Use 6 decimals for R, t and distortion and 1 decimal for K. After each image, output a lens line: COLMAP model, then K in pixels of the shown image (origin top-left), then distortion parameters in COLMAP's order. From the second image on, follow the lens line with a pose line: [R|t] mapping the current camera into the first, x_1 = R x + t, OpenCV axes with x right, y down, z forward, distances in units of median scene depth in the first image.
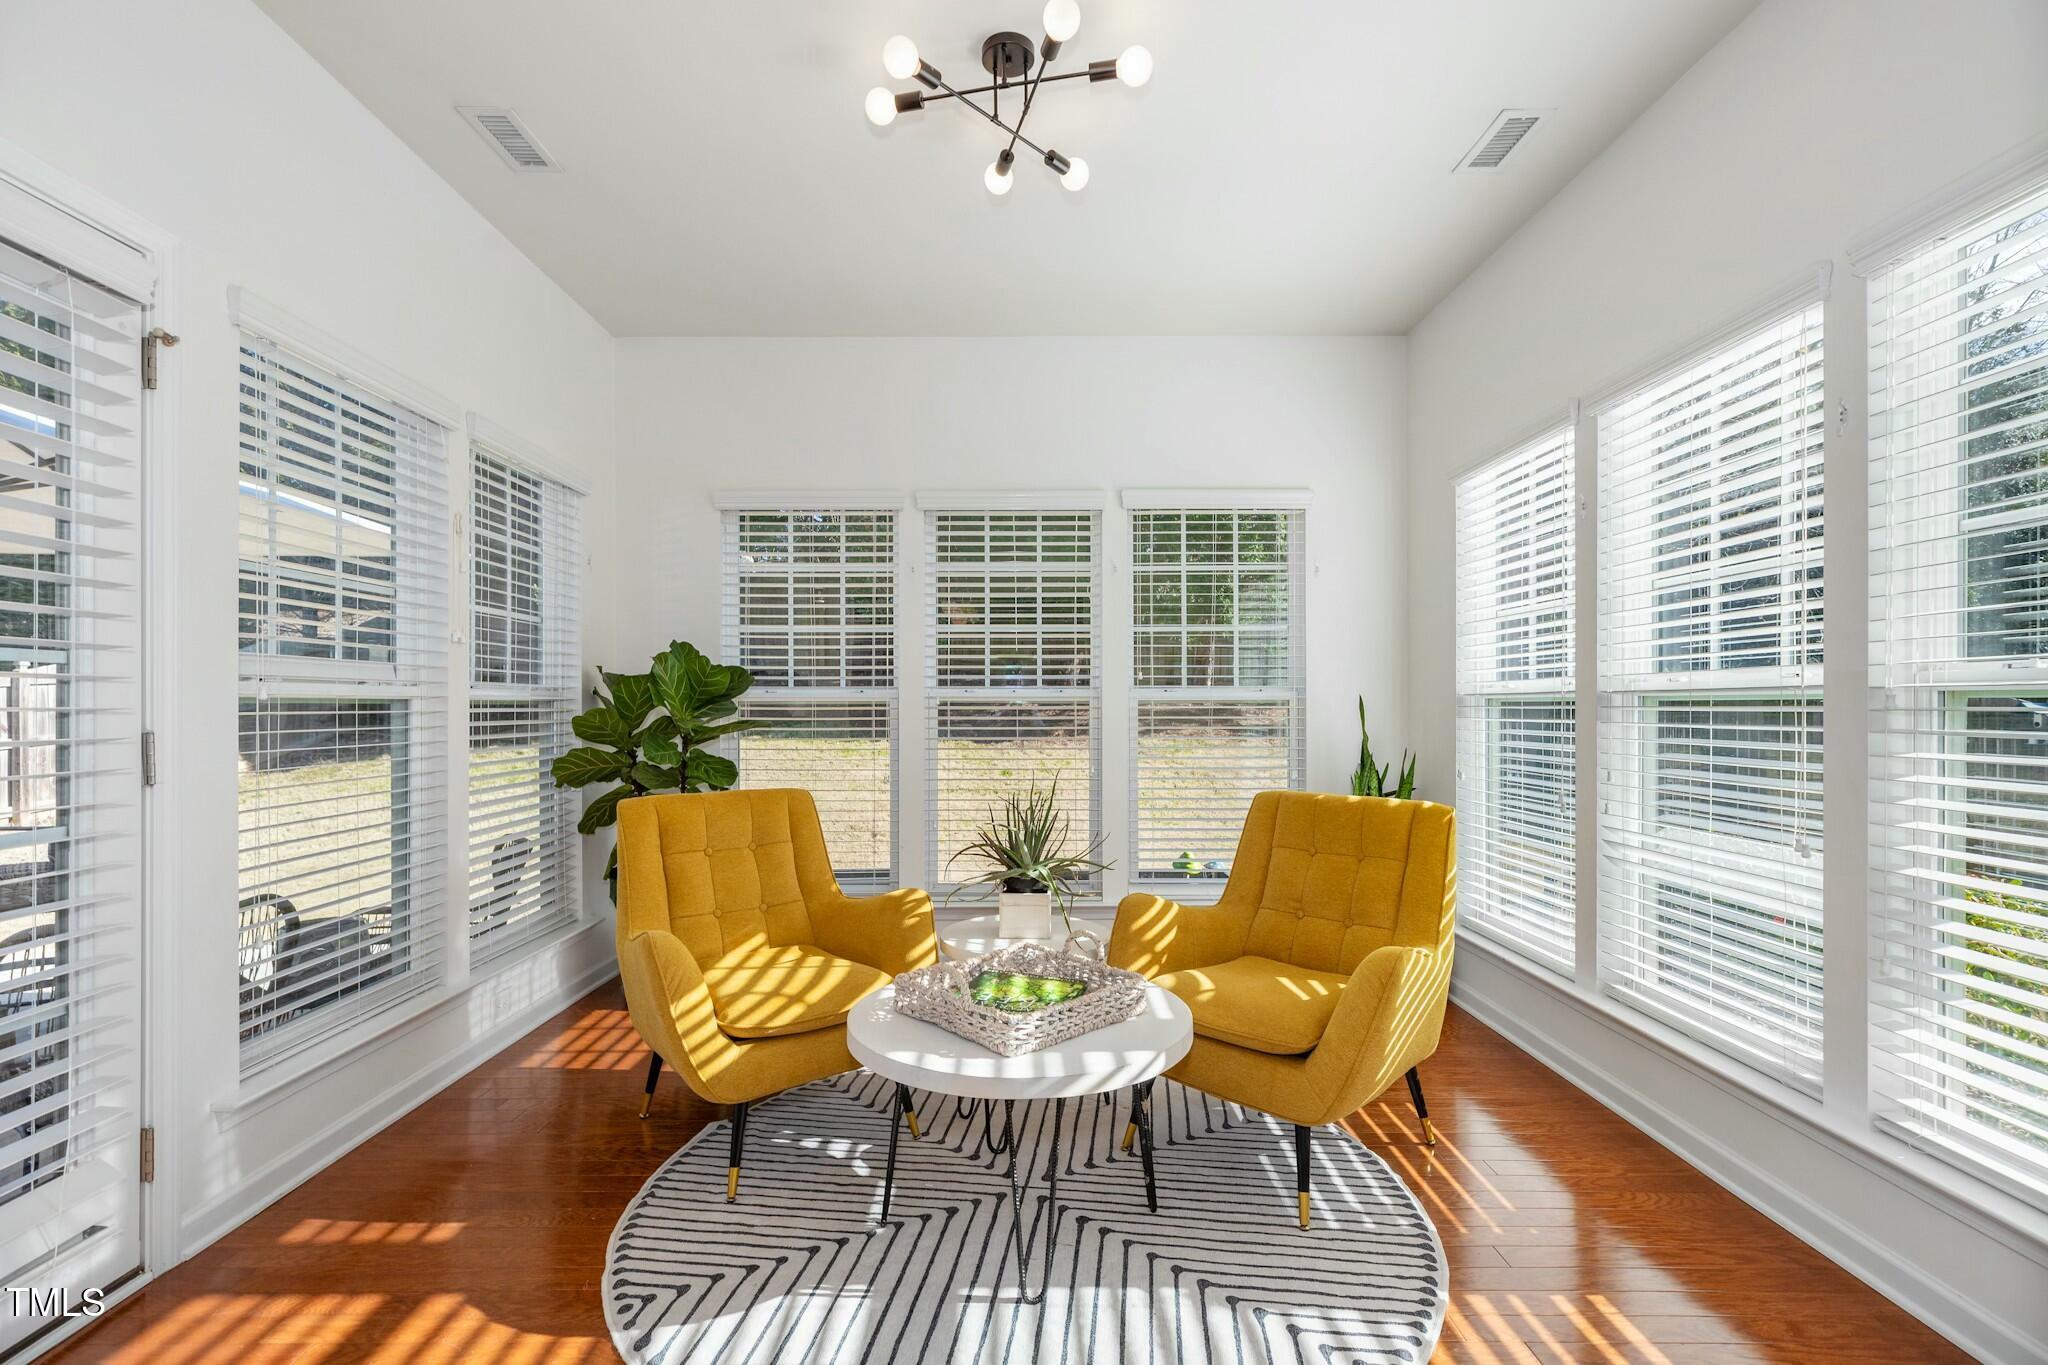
lens RADIAL K [[926.1, 0, 1017.3], [0, 926.1, 696.7], [0, 0, 1]] dist [-0.001690, -0.000092]
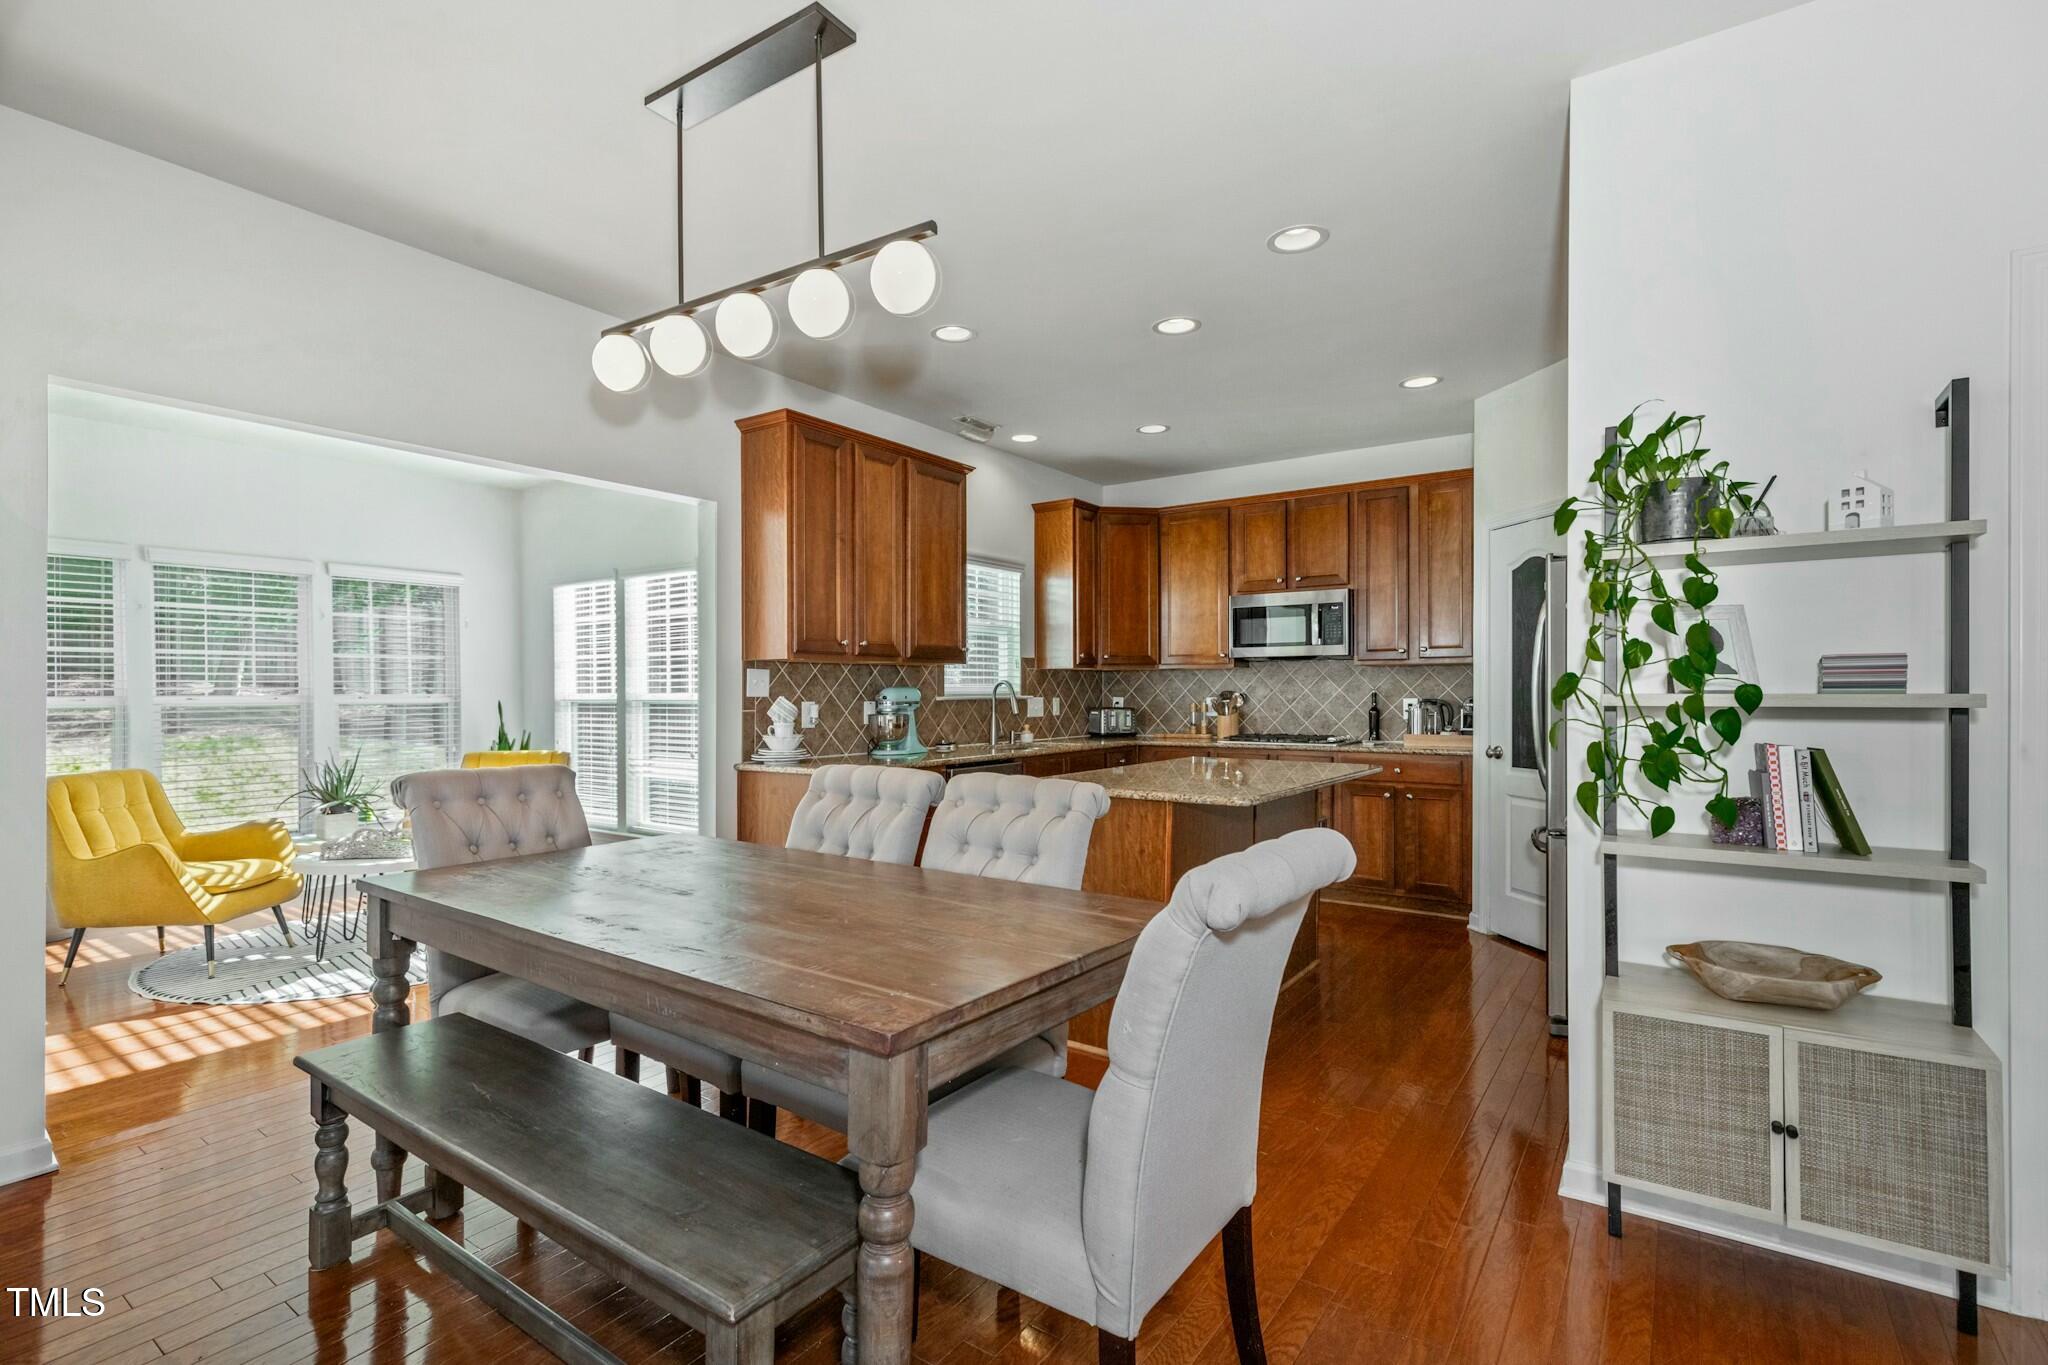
lens RADIAL K [[926.1, 0, 1015.1], [0, 926.1, 701.0], [0, 0, 1]] dist [-0.001690, -0.000092]
pose [[0.548275, -0.013562, 0.836188, -0.706368], [-0.001206, 0.999855, 0.017007, -0.039856], [-0.836297, -0.010333, 0.548179, -0.987820]]
